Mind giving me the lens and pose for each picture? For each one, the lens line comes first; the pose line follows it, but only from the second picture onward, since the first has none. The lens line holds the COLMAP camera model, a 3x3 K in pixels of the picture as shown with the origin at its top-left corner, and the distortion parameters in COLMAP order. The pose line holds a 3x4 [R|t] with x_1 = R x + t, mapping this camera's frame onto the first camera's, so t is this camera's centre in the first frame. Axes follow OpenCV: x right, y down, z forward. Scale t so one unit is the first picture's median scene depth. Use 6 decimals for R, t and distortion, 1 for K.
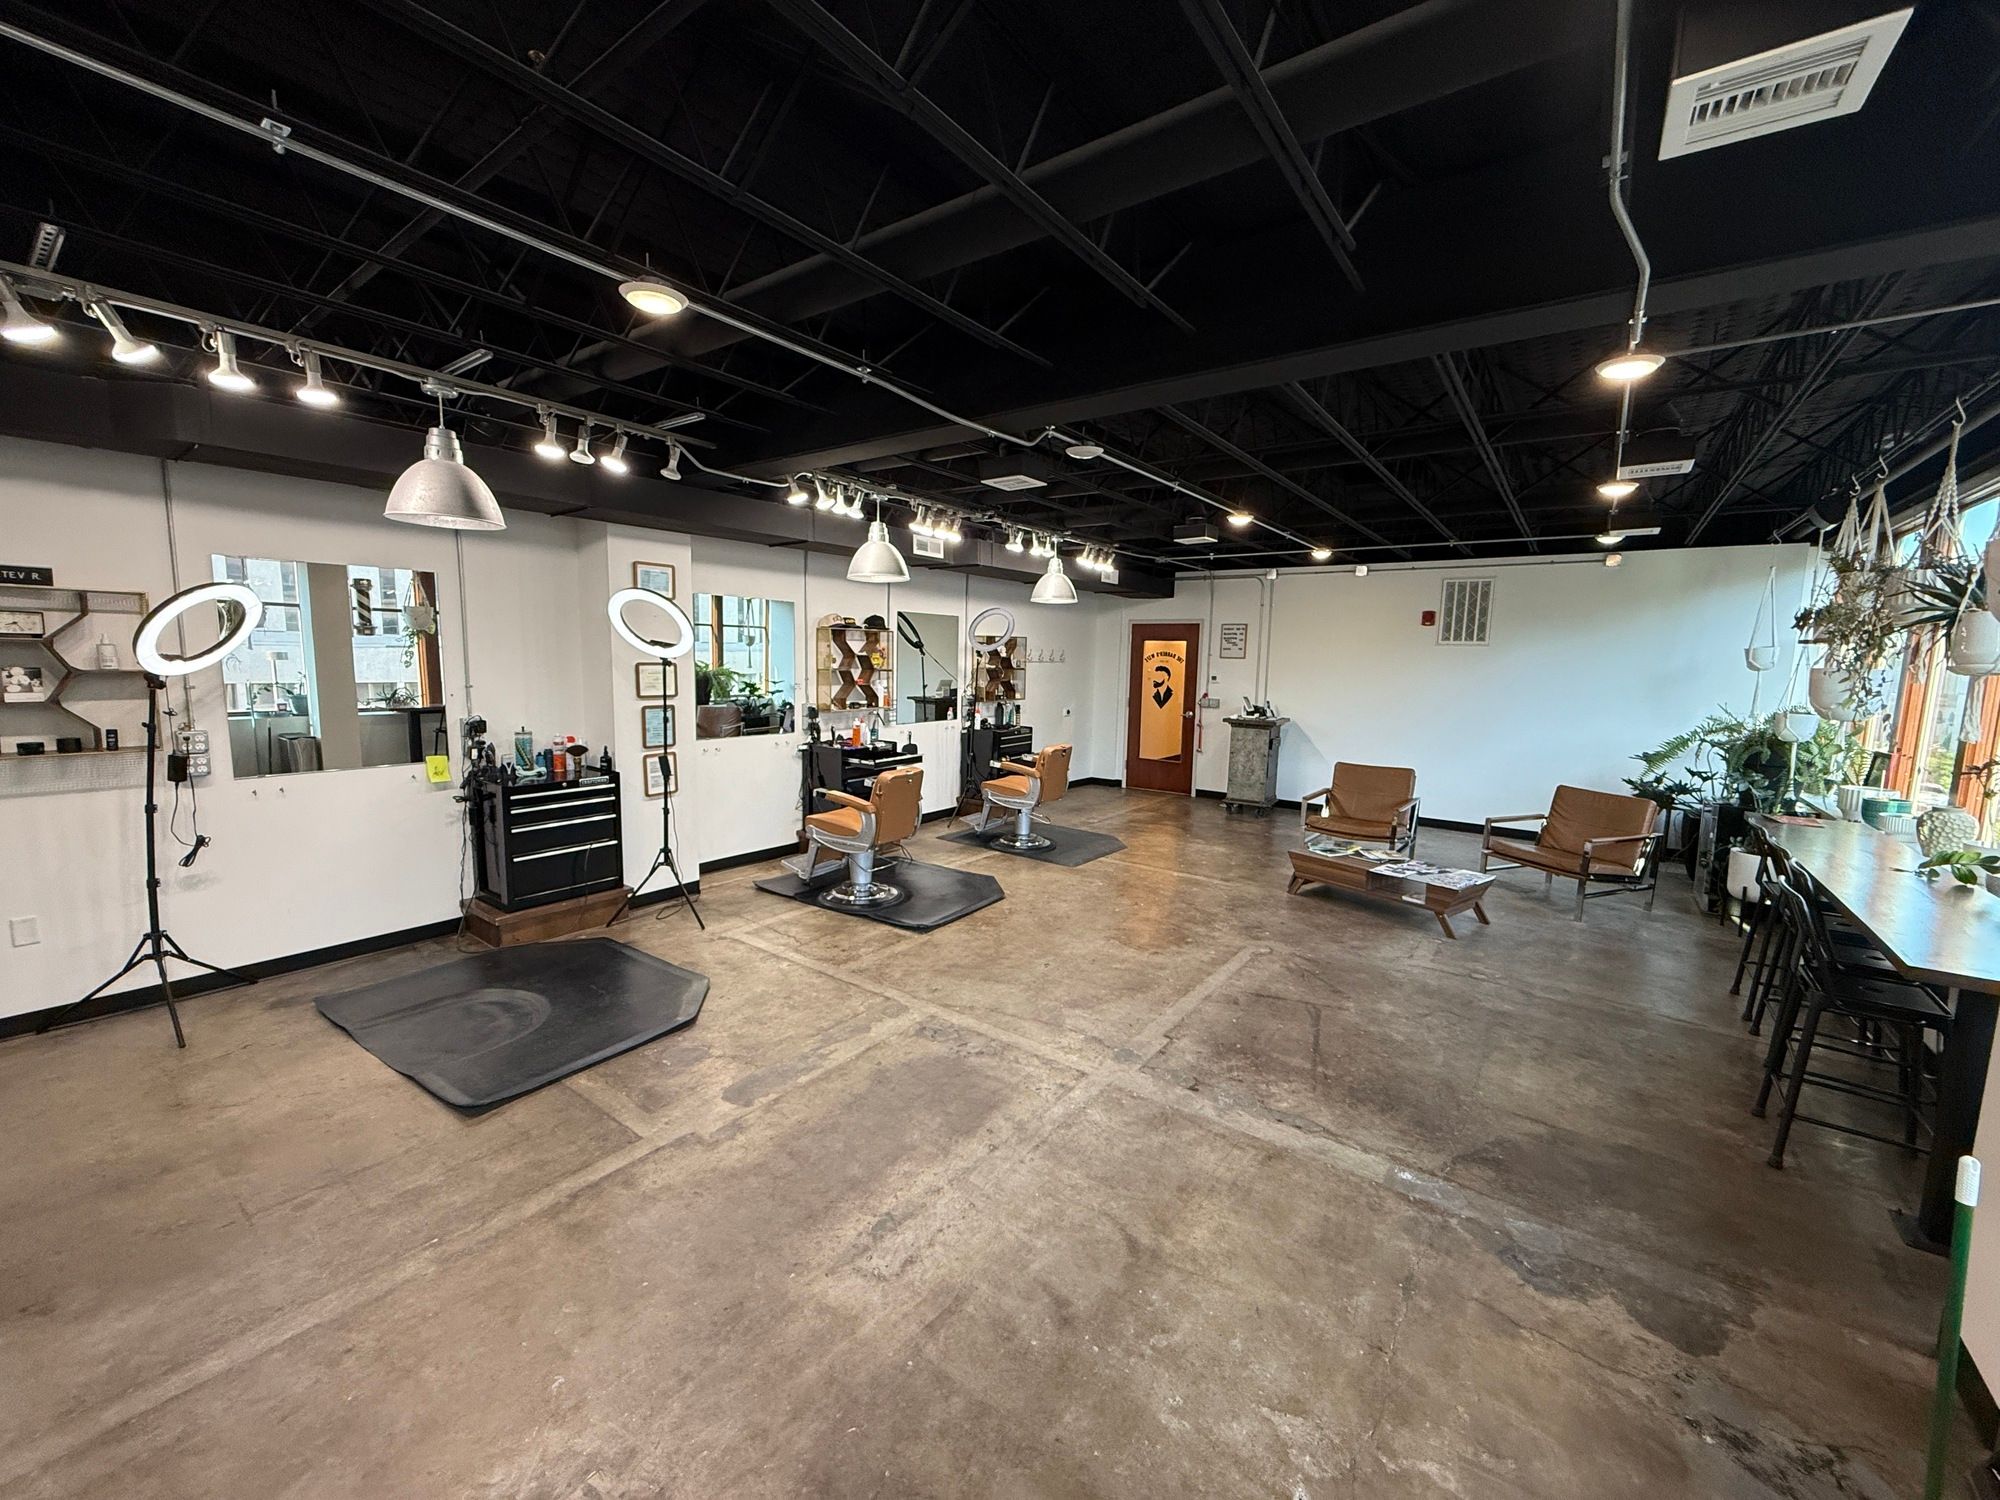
lens RADIAL K [[794.6, 0, 995.8], [0, 794.6, 750.7], [0, 0, 1]] dist [-0.000074, 0.000003]
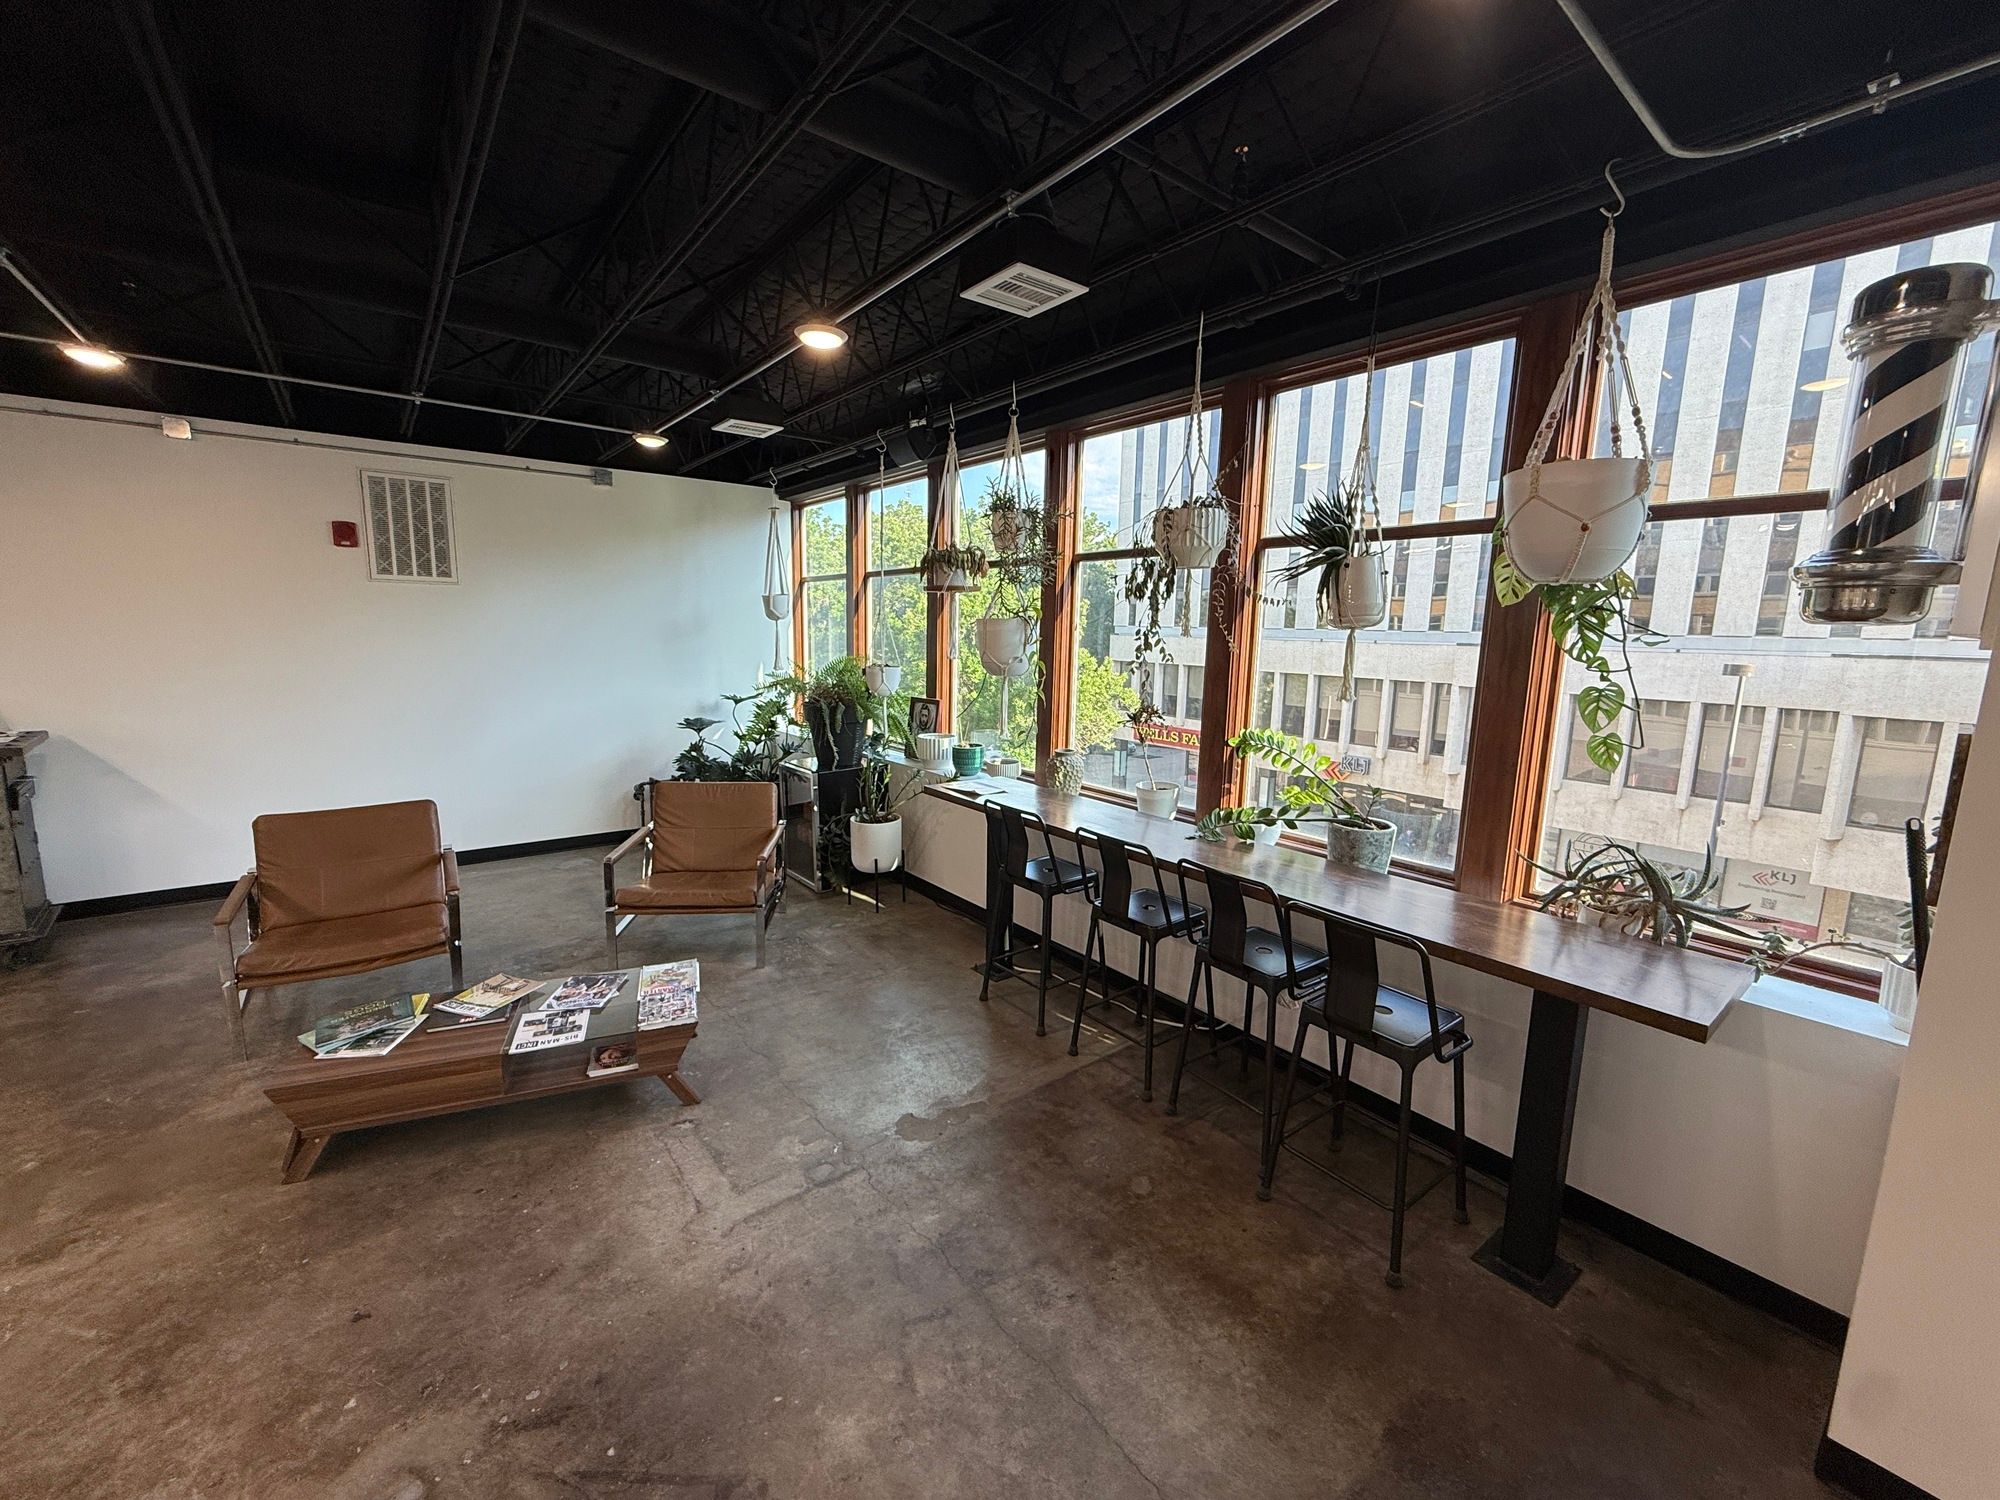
lens RADIAL K [[794.6, 0, 995.8], [0, 794.6, 750.7], [0, 0, 1]] dist [-0.000074, 0.000003]
pose [[0.262633, -0.165772, 0.950549, 0.123729], [0.103103, 0.984313, 0.143173, -0.063807], [-0.959371, 0.060403, 0.275605, 0.569912]]
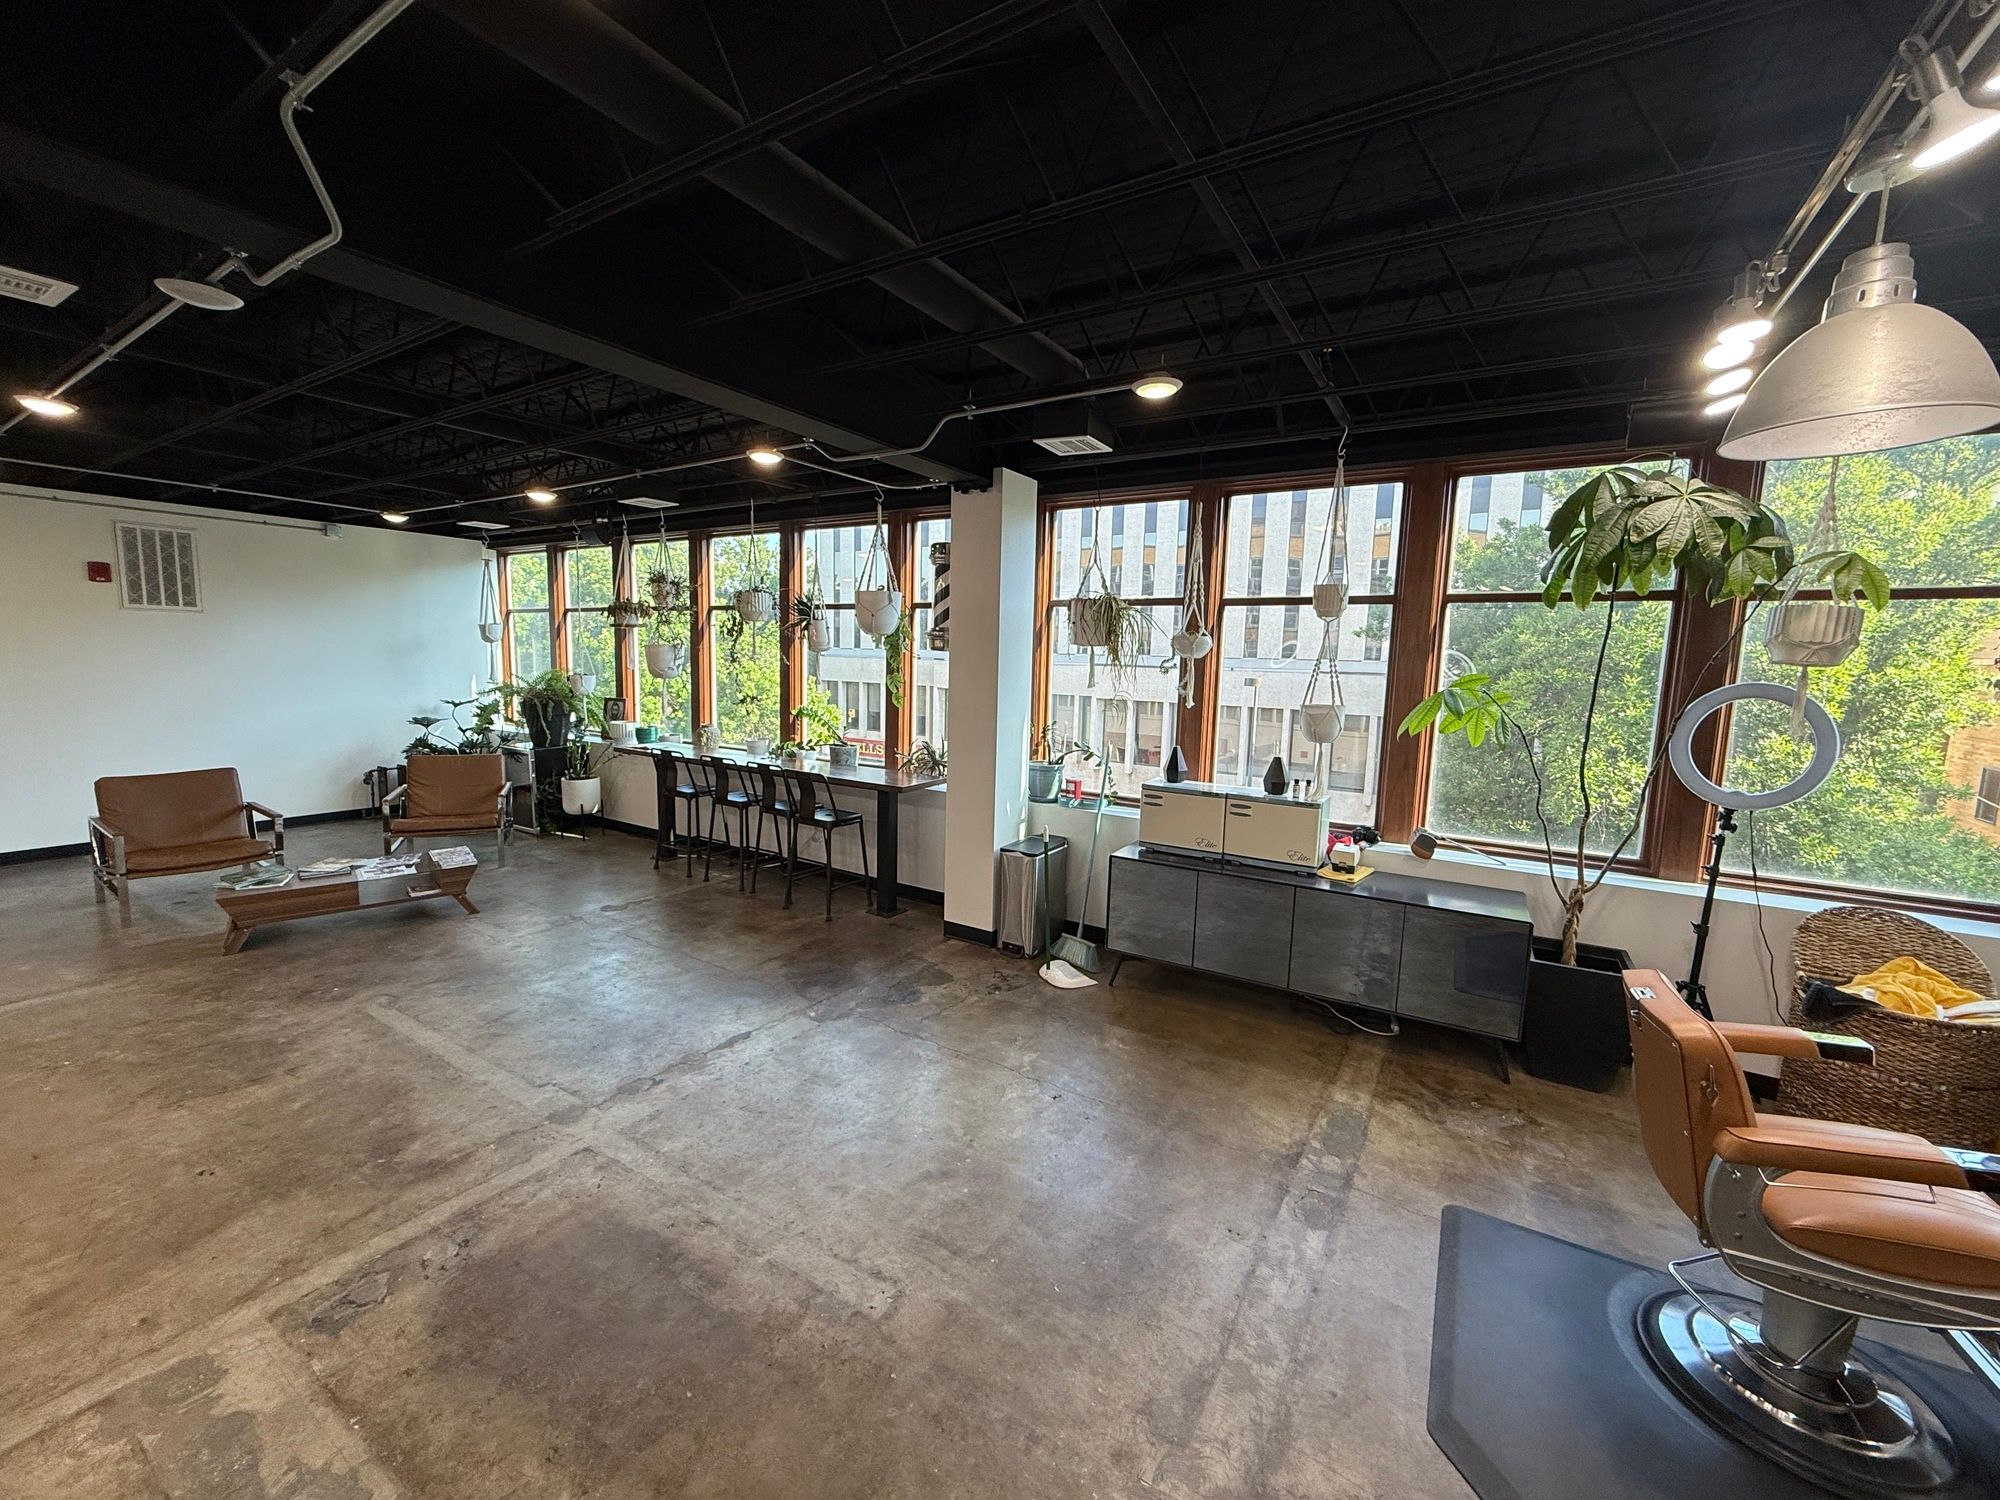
lens RADIAL K [[794.6, 0, 995.8], [0, 794.6, 750.7], [0, 0, 1]] dist [-0.000074, 0.000003]
pose [[-0.077162, -0.144231, 0.986531, -0.410369], [0.093313, 0.984093, 0.151174, -0.054587], [-0.992642, 0.103721, -0.062476, 0.348637]]
